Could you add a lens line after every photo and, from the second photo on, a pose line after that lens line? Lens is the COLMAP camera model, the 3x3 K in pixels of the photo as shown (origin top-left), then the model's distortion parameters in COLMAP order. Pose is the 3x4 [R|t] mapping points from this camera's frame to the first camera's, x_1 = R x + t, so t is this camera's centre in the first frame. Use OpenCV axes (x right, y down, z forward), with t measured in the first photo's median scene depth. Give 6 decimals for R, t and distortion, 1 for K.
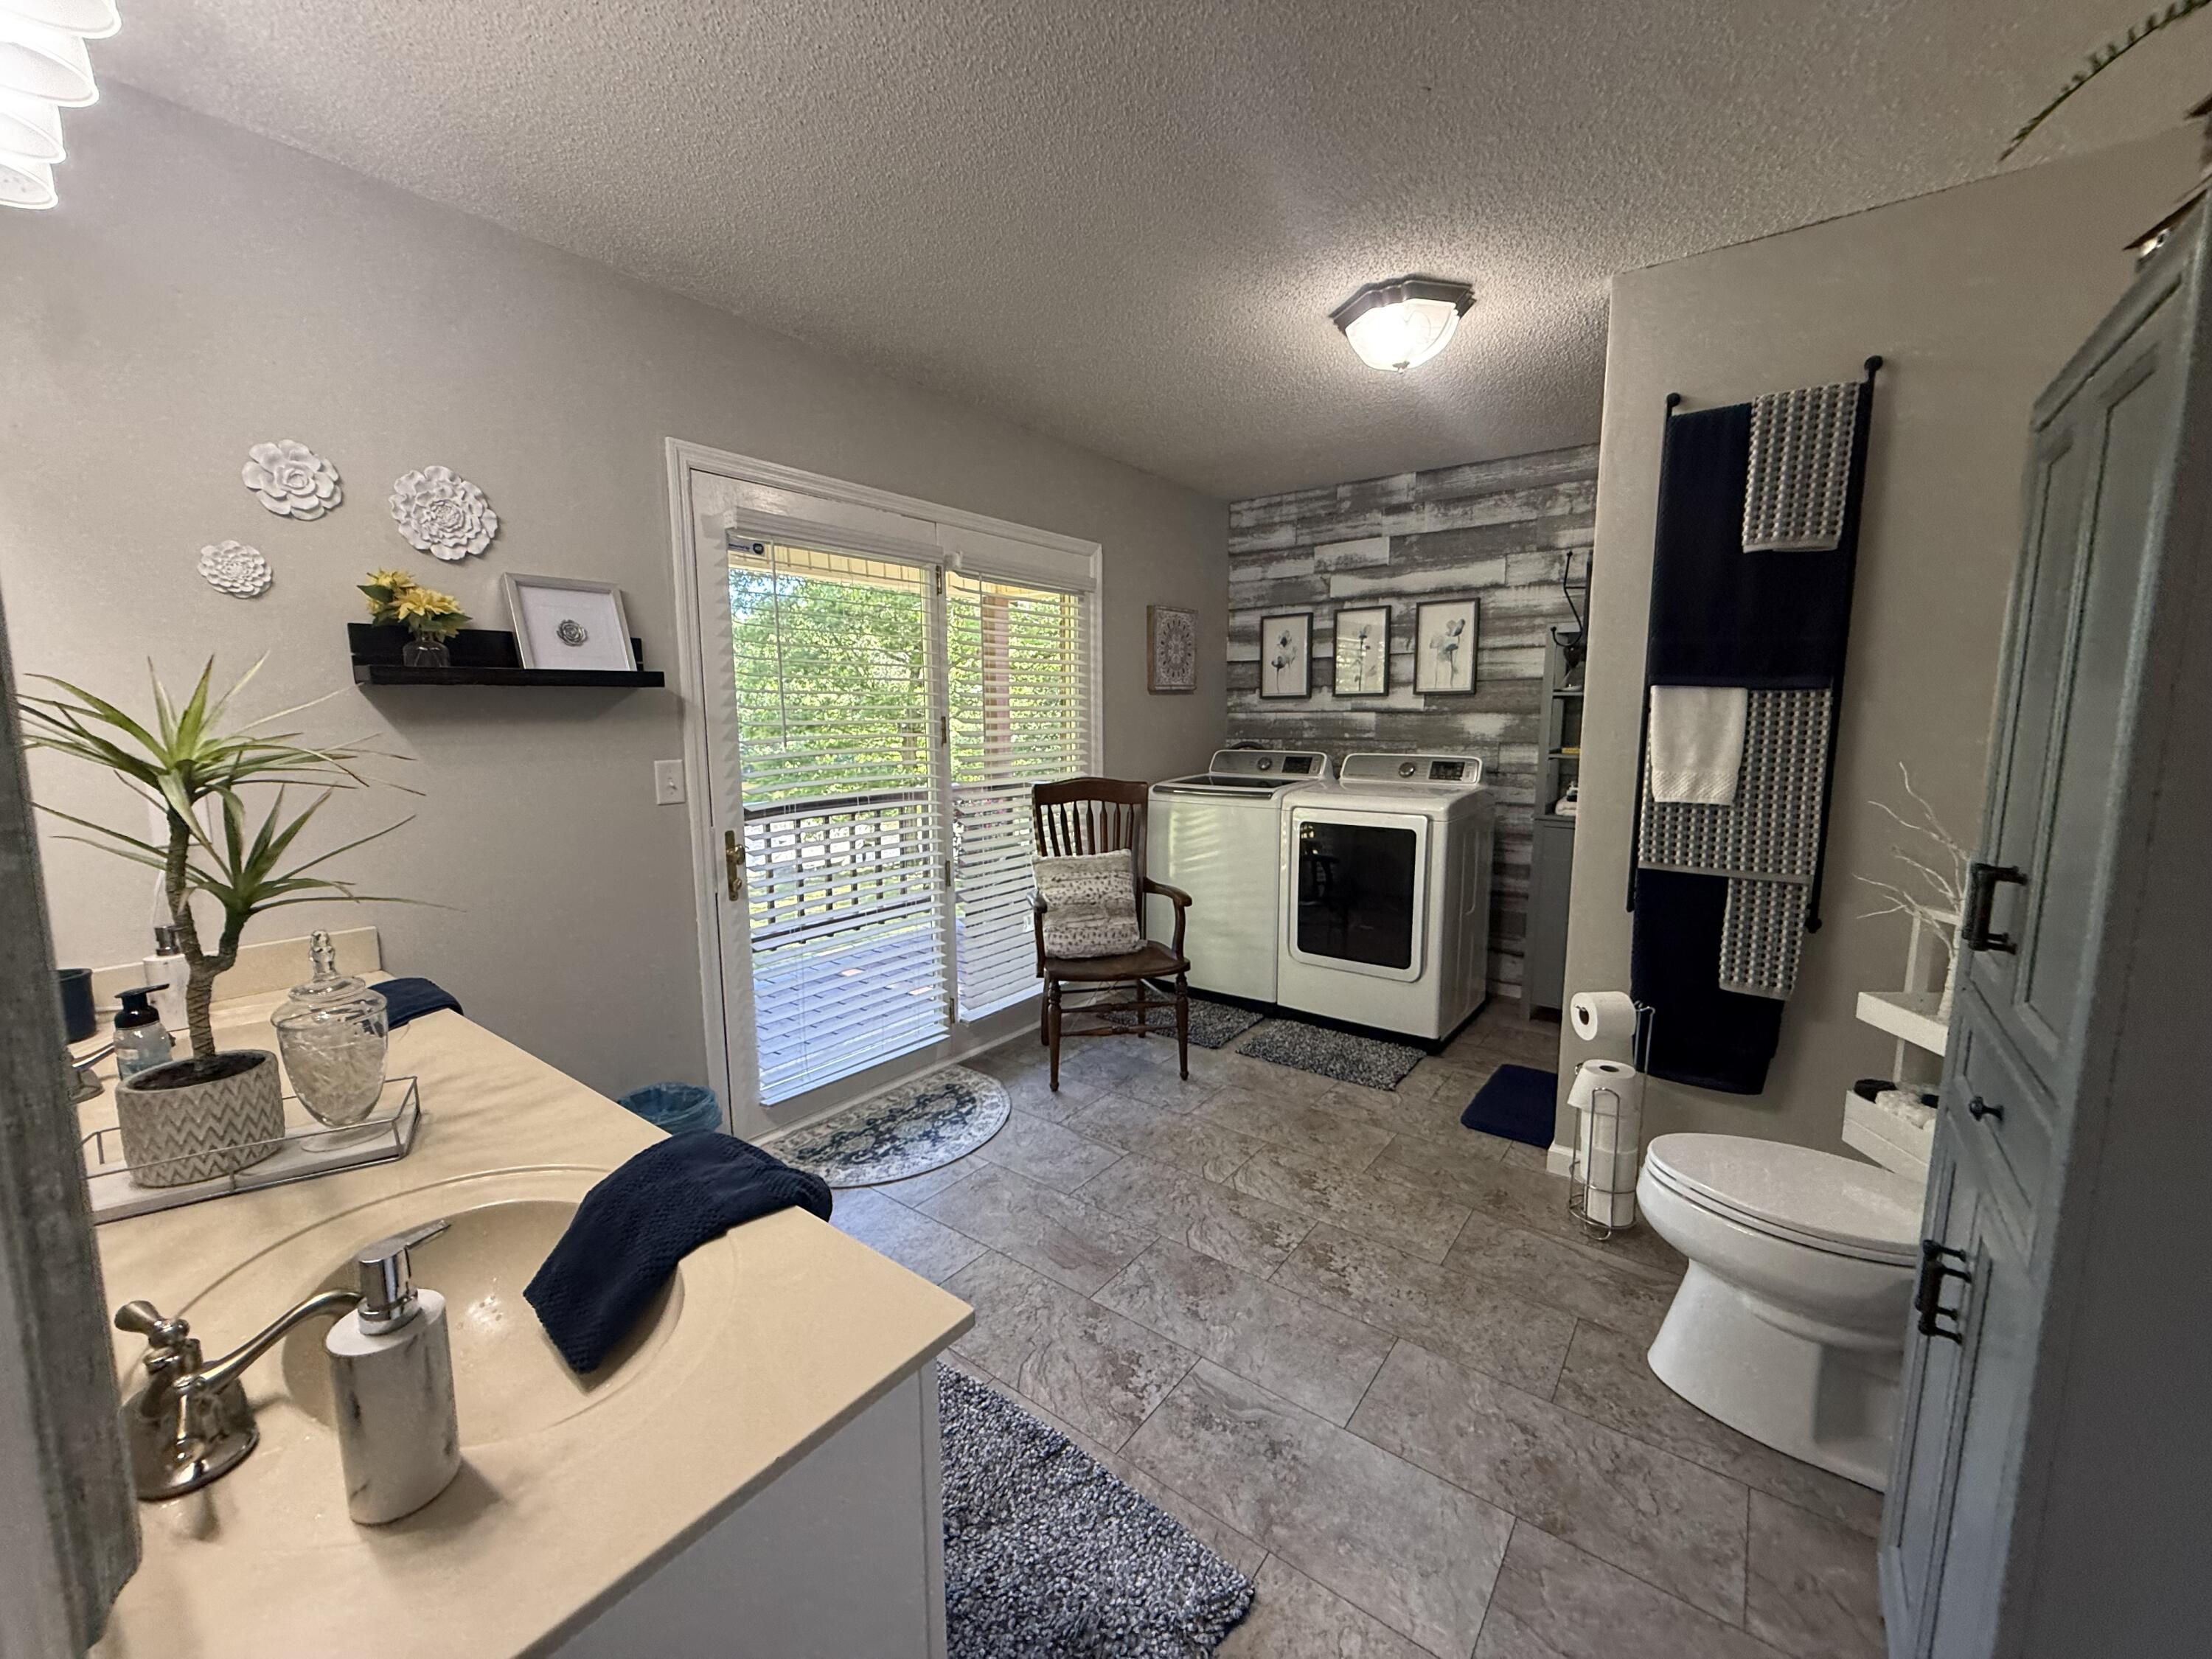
lens RADIAL K [[875.2, 0, 1100.8], [0, 875.2, 833.9], [0, 0, 1]] dist [-0.001615, -0.000173]
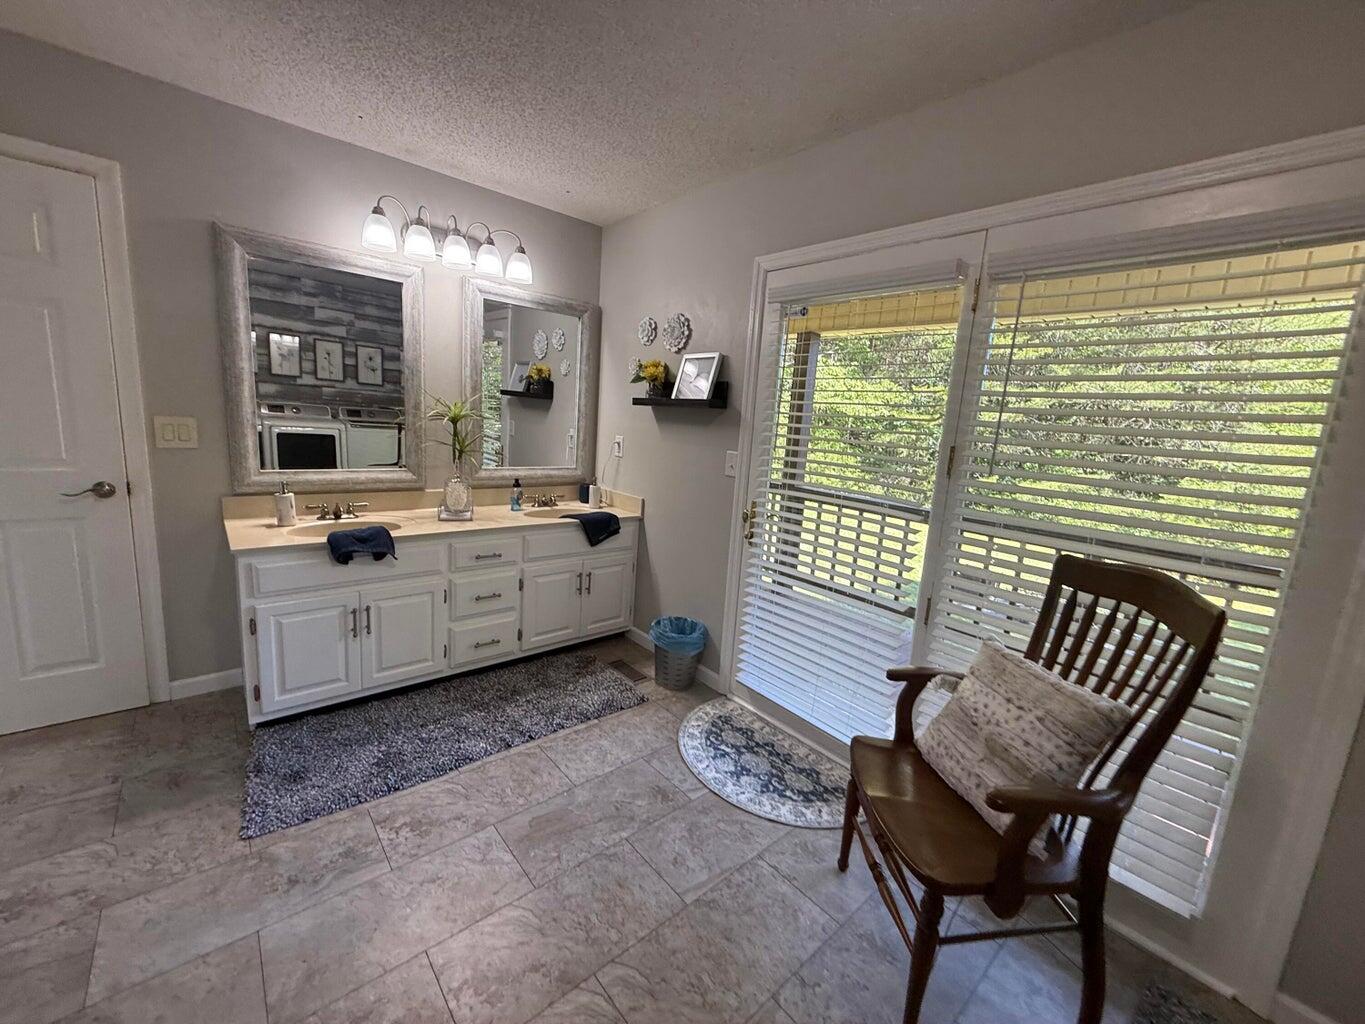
lens RADIAL K [[546.5, 0, 678.5], [0, 546.5, 511.8], [0, 0, 1]] dist [0.000608, 0.000226]
pose [[-0.205496, 0.162526, -0.965068, 0.350000], [-0.202808, 0.957635, 0.204459, -0.099862], [0.957413, 0.237739, -0.163829, 0.656291]]
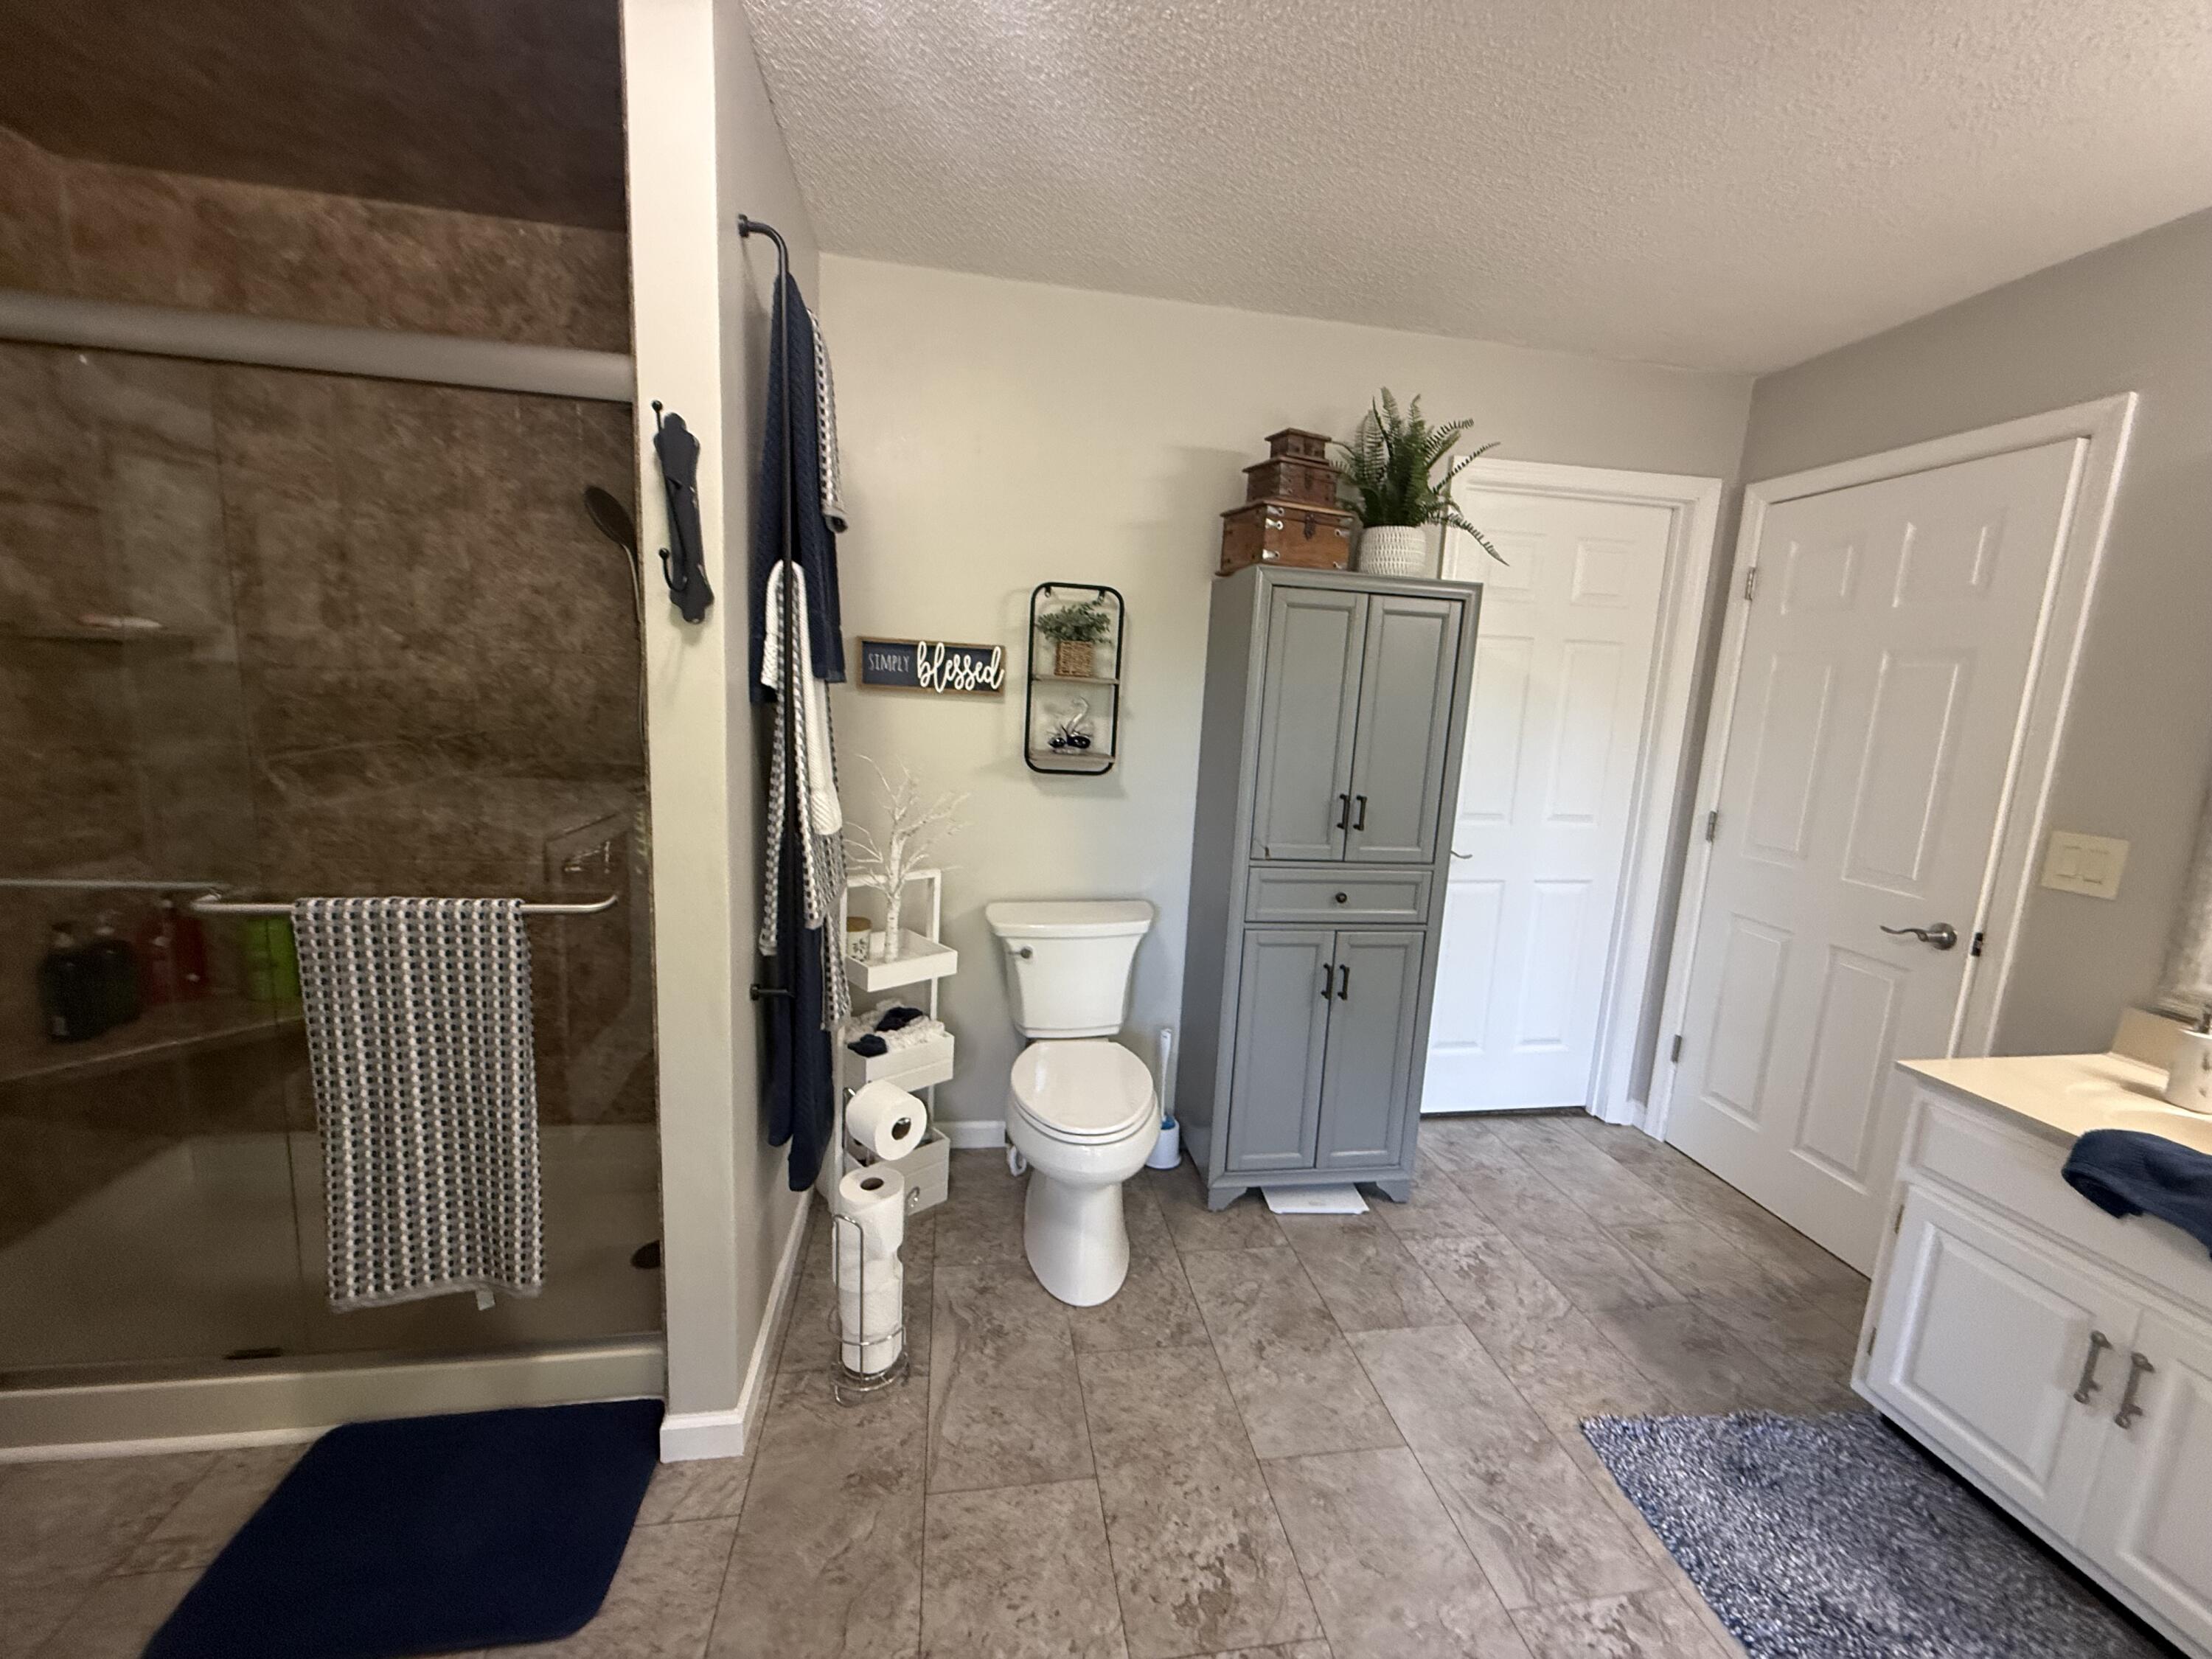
lens RADIAL K [[875.2, 0, 1100.8], [0, 875.2, 833.9], [0, 0, 1]] dist [-0.001615, -0.000173]
pose [[-0.725850, -0.150503, 0.671186, -0.016223], [0.044283, 0.963521, 0.263944, -0.121599], [-0.686426, 0.221306, -0.692707, 0.735492]]
